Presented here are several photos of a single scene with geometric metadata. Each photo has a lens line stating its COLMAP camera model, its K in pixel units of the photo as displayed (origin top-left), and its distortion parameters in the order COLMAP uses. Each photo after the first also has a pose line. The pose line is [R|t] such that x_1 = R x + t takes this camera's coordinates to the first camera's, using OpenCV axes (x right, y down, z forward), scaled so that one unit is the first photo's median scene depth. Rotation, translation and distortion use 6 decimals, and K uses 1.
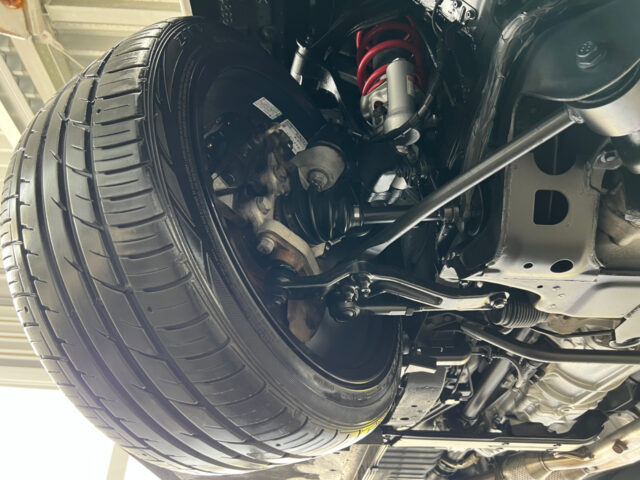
lens RADIAL K [[502.2, 0, 306.7], [0, 502.2, 244.6], [0, 0, 1]] dist [-0.000885, -0.005950]
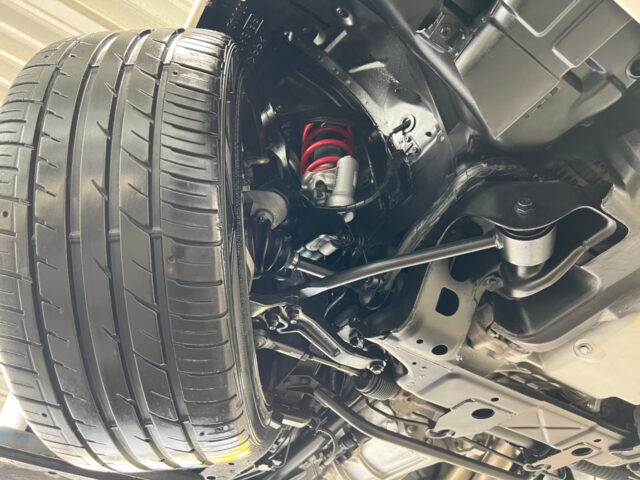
lens RADIAL K [[490.2, 0, 320.0], [0, 490.2, 240.0], [0, 0, 1]] dist [0.008794, -0.004792]
pose [[0.847525, 0.378704, 0.371866, -0.282040], [-0.299099, 0.919574, -0.254802, 0.166310], [-0.438453, 0.104726, 0.892632, -0.025590]]
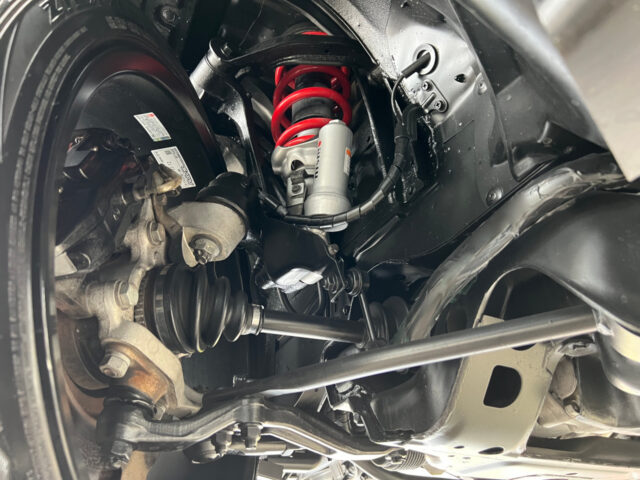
lens RADIAL K [[490.2, 0, 320.0], [0, 490.2, 240.0], [0, 0, 1]] dist [0.008794, -0.004792]
pose [[0.899523, 0.223057, 0.375639, -0.105806], [-0.225104, 0.973552, -0.039058, -0.166495], [-0.374416, -0.049424, 0.925943, 0.313616]]
